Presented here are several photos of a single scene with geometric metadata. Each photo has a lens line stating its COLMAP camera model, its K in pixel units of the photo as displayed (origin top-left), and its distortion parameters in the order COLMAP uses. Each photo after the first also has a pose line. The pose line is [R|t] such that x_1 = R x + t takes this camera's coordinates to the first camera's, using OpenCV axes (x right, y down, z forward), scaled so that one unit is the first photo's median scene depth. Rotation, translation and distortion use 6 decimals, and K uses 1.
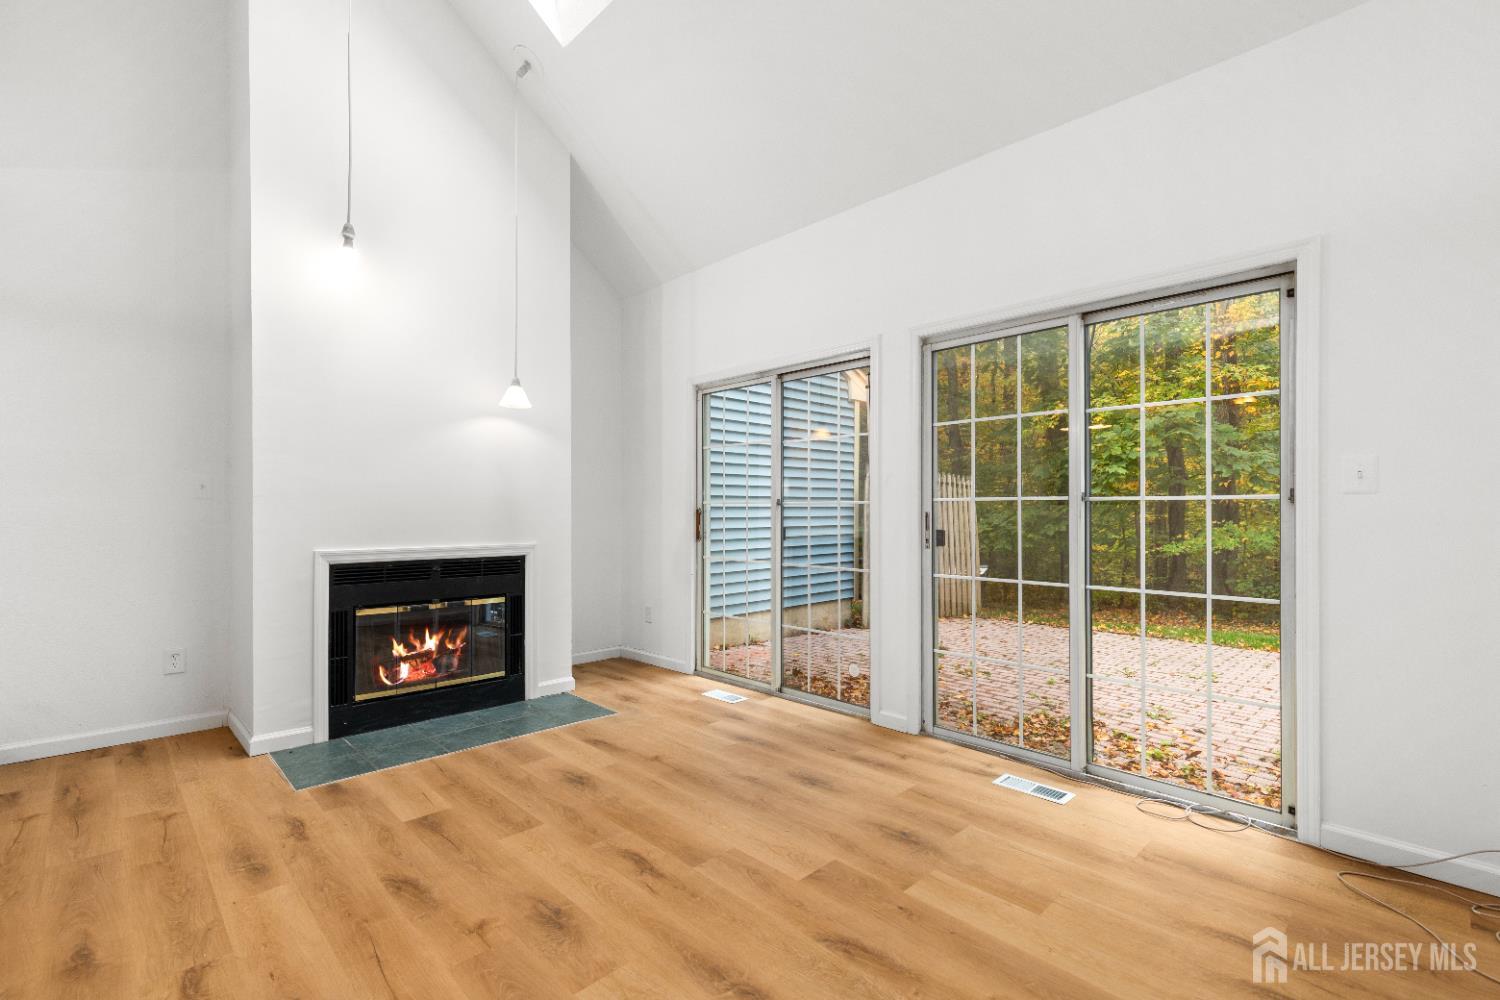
lens RADIAL K [[675.1, 0, 752.3], [0, 675.1, 502.9], [0, 0, 1]] dist [0.011194, -0.002291]
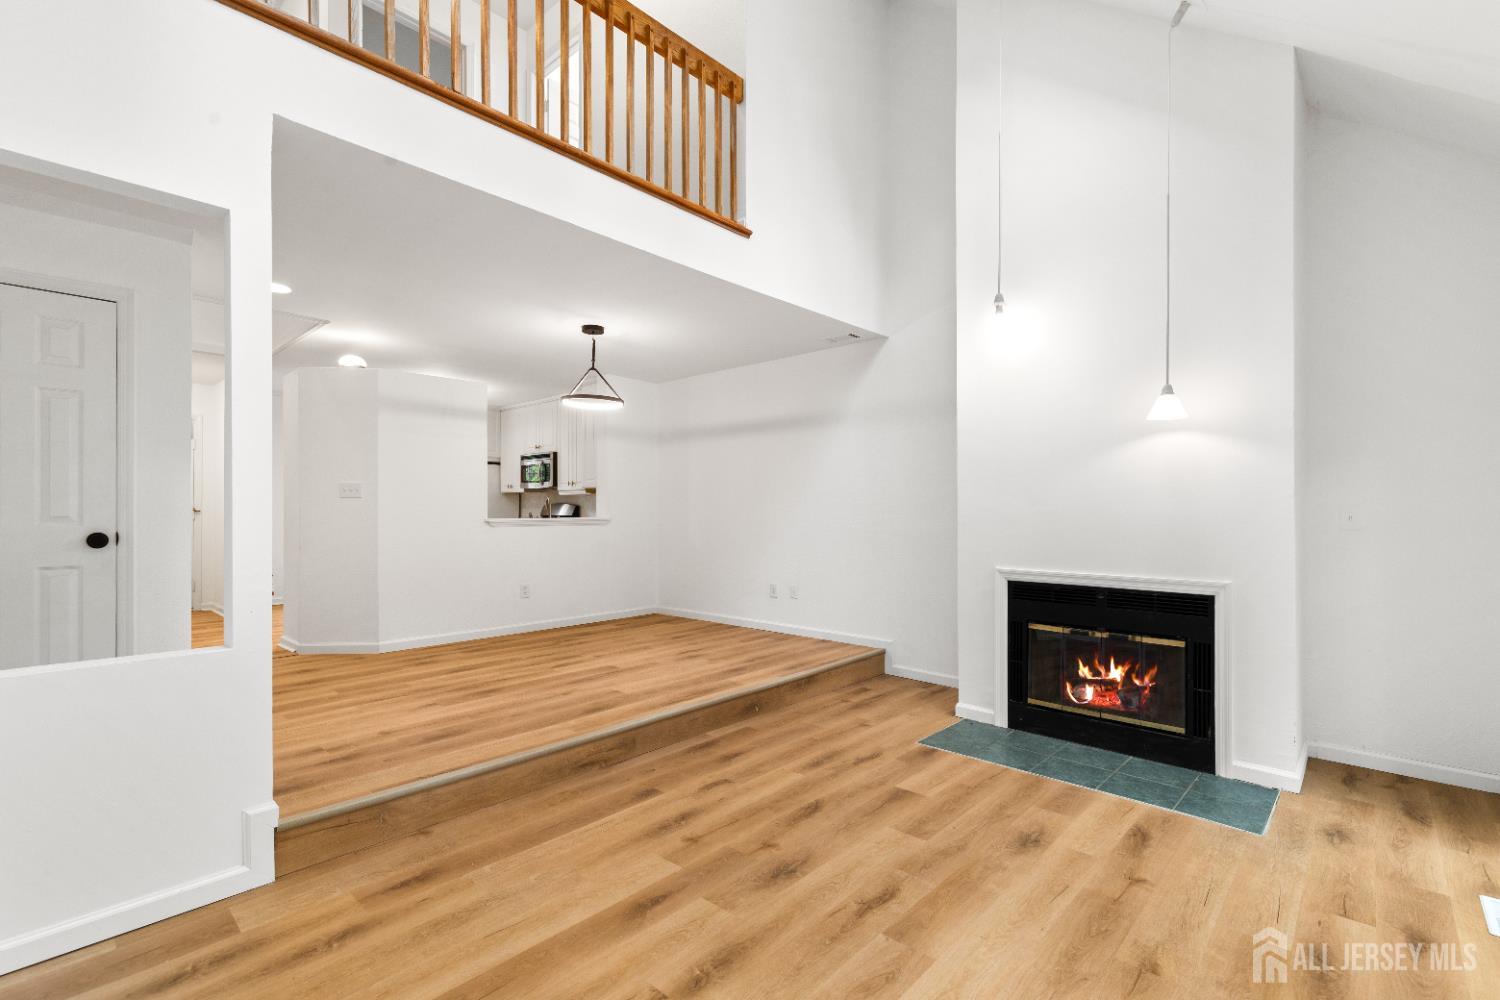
lens RADIAL K [[675.1, 0, 757.5], [0, 675.1, 509.9], [0, 0, 1]] dist [0.011194, -0.002291]
pose [[0.057038, -0.004734, -0.998361, 0.557119], [0.006563, 0.999969, -0.004366, -0.031982], [0.998350, -0.006303, 0.057067, 0.510128]]
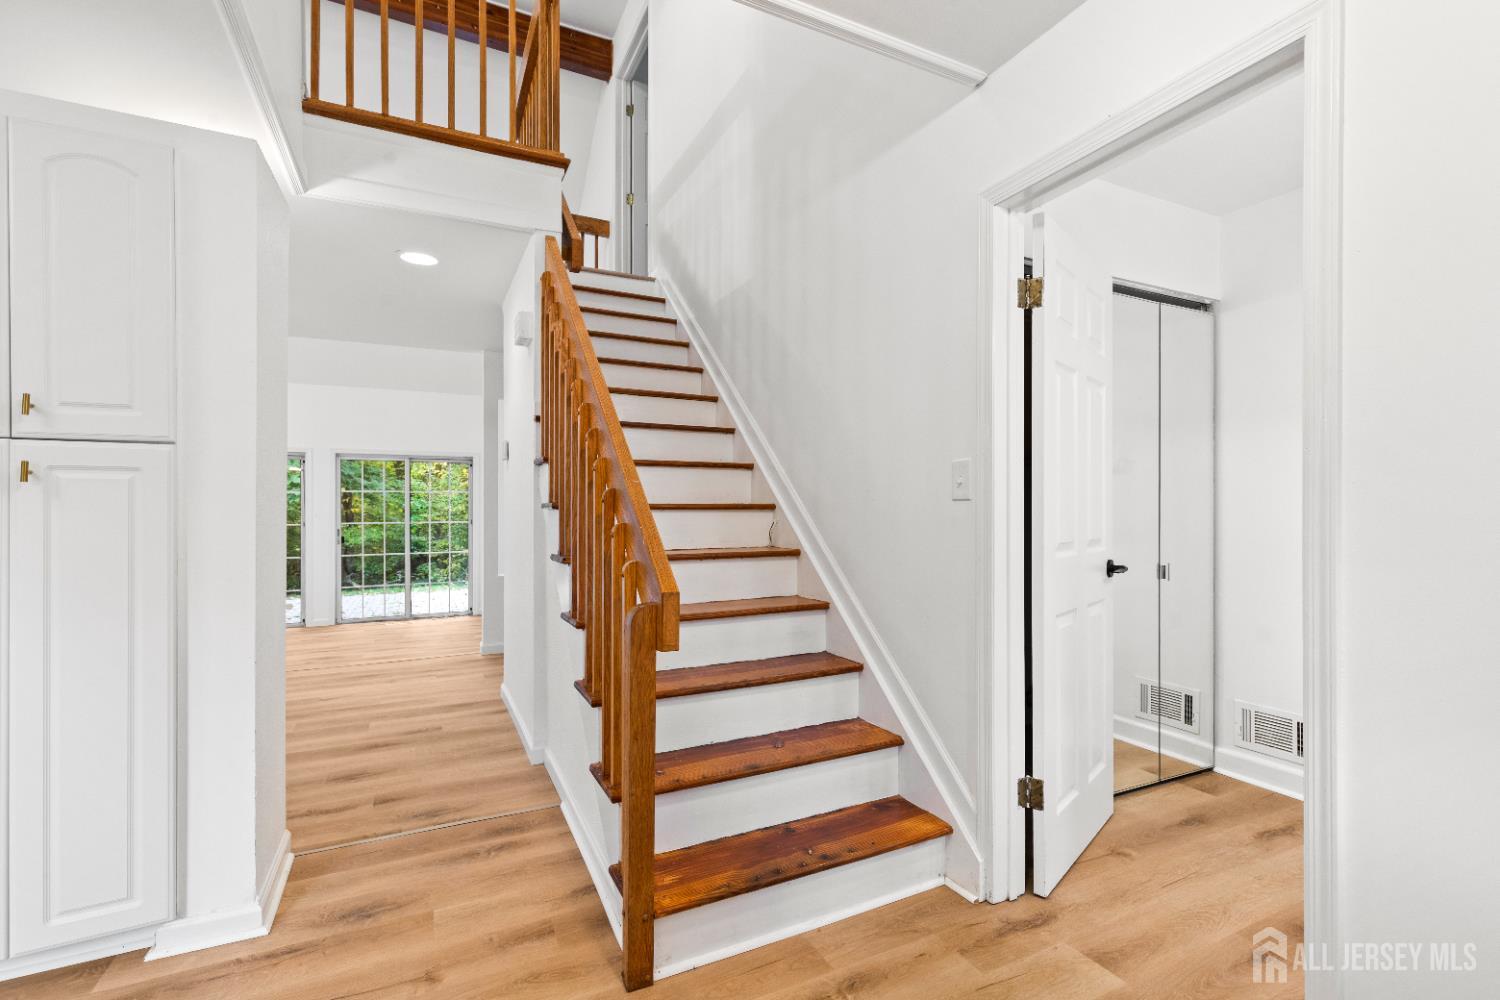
lens RADIAL K [[675.1, 0, 761.5], [0, 675.1, 505.3], [0, 0, 1]] dist [0.011194, -0.002291]
pose [[0.299787, 0.003560, 0.953999, -1.604566], [-0.004889, 0.999986, -0.002195, -0.072556], [-0.953994, -0.004006, 0.299800, -1.143586]]
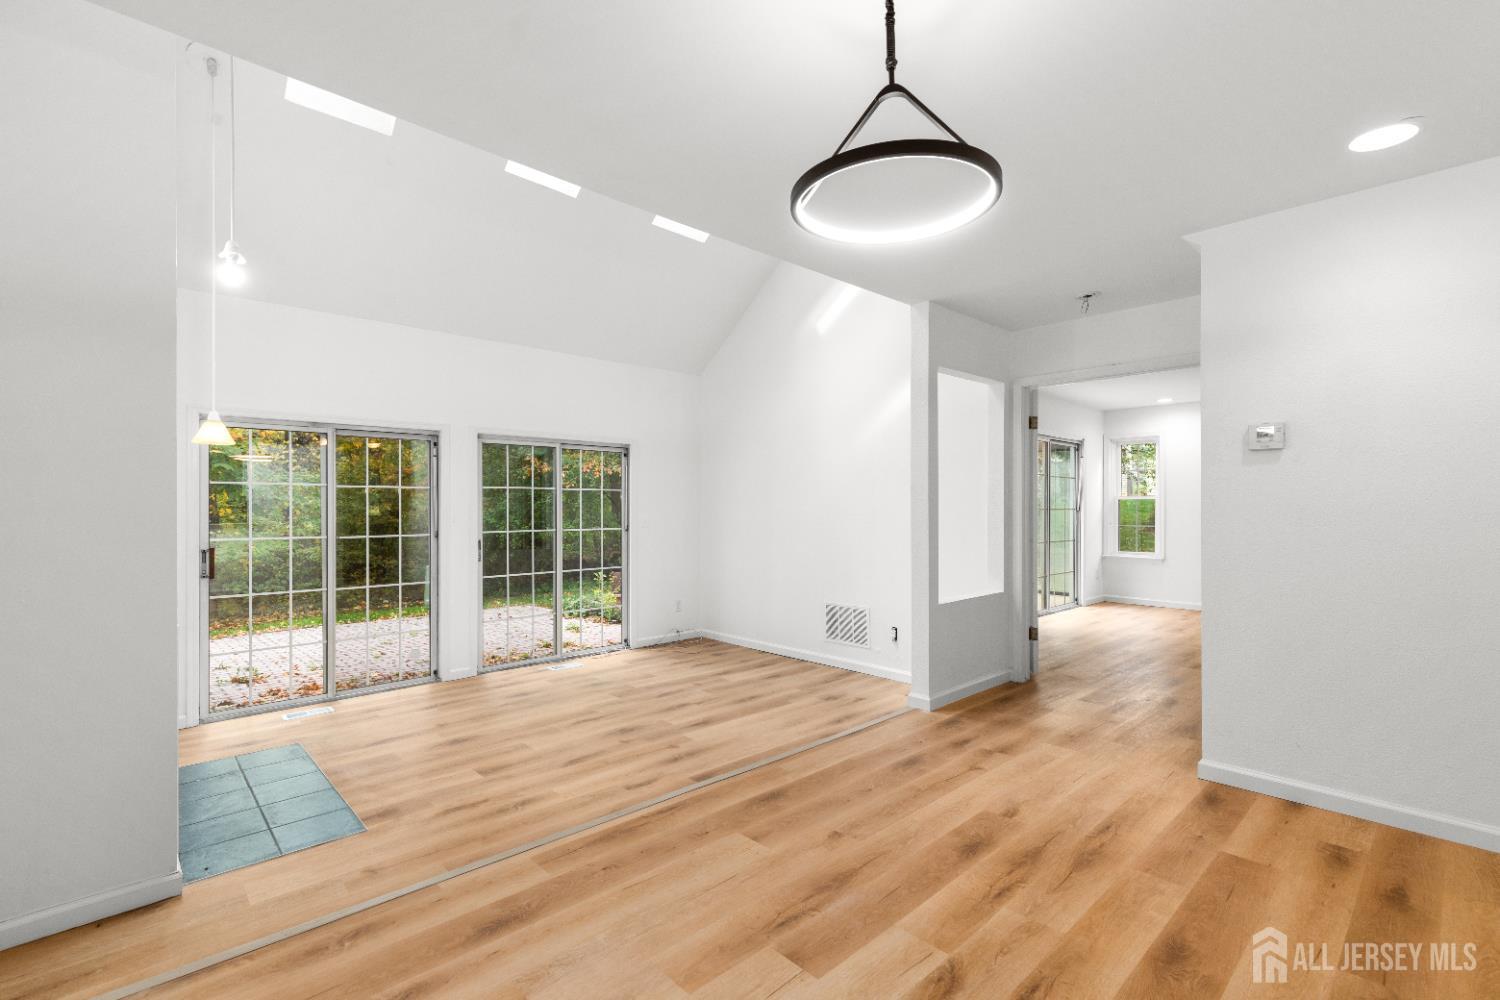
lens RADIAL K [[675.1, 0, 755.7], [0, 675.1, 504.3], [0, 0, 1]] dist [0.011194, -0.002291]
pose [[0.016821, 0.003546, 0.999852, -1.456550], [-0.006734, 0.999971, -0.003433, -0.075892], [-0.999836, -0.006675, 0.016844, 0.310084]]
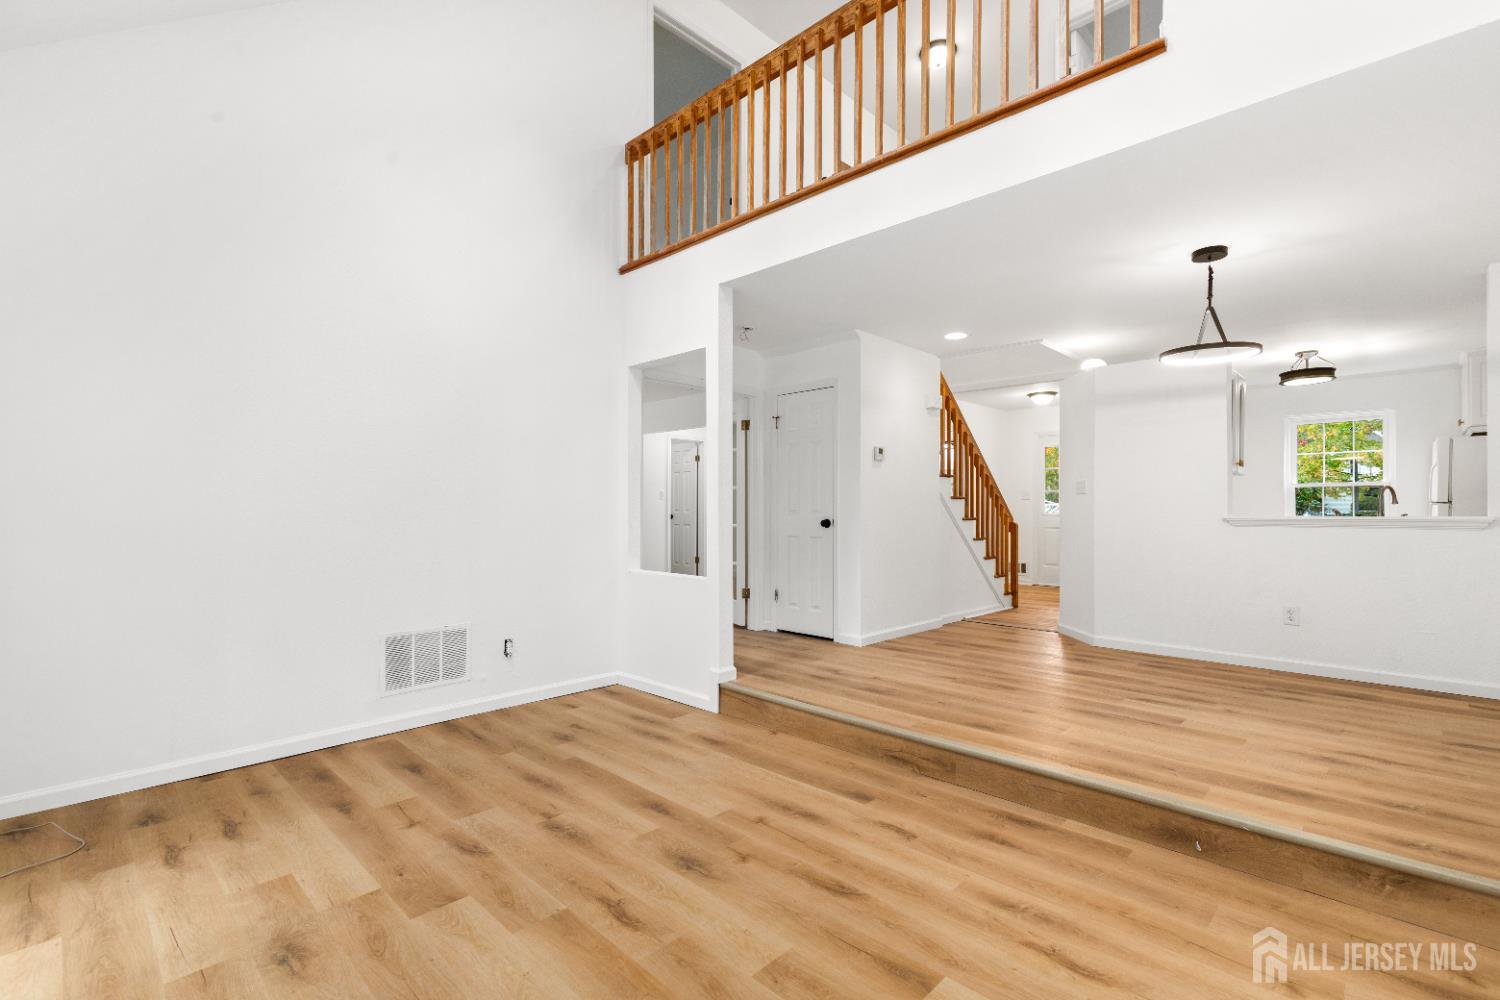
lens RADIAL K [[675.1, 0, 753.1], [0, 675.1, 503.0], [0, 0, 1]] dist [0.011194, -0.002291]
pose [[-0.999620, -0.003066, -0.027394, -0.215921], [-0.002593, 0.999847, -0.017289, -0.020723], [0.027443, -0.017212, -0.999475, 1.312181]]
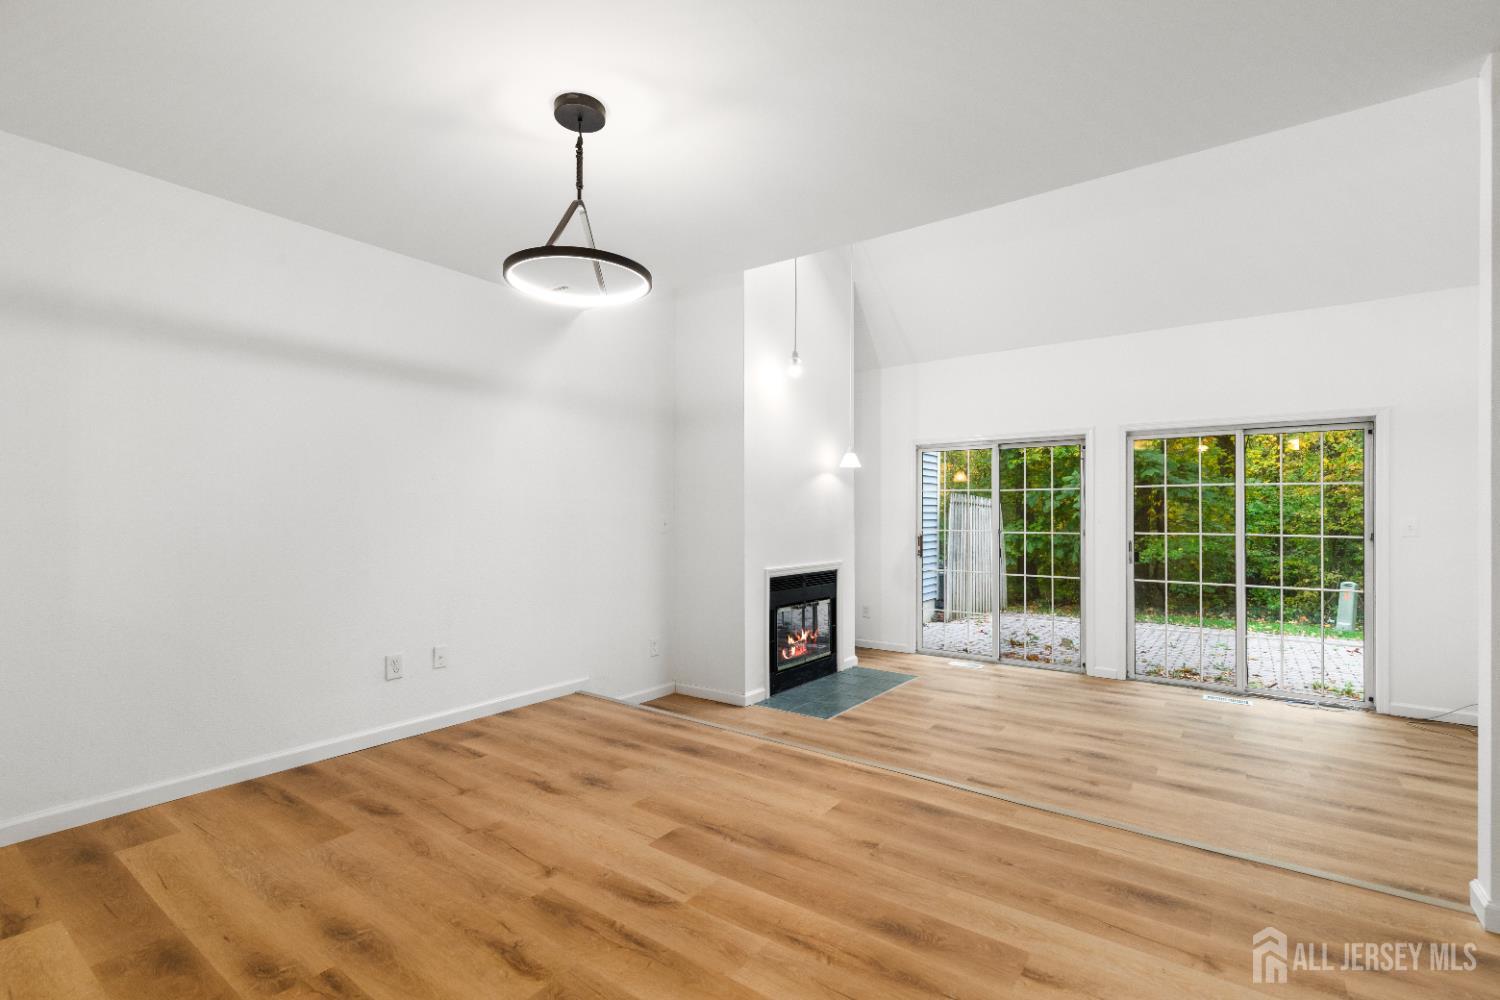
lens RADIAL K [[675.1, 0, 752.3], [0, 675.1, 511.1], [0, 0, 1]] dist [0.011194, -0.002291]
pose [[0.986285, 0.003246, 0.165019, -0.931979], [-0.003804, 0.999988, 0.003065, -0.061489], [-0.165007, -0.003650, 0.986286, -0.456498]]
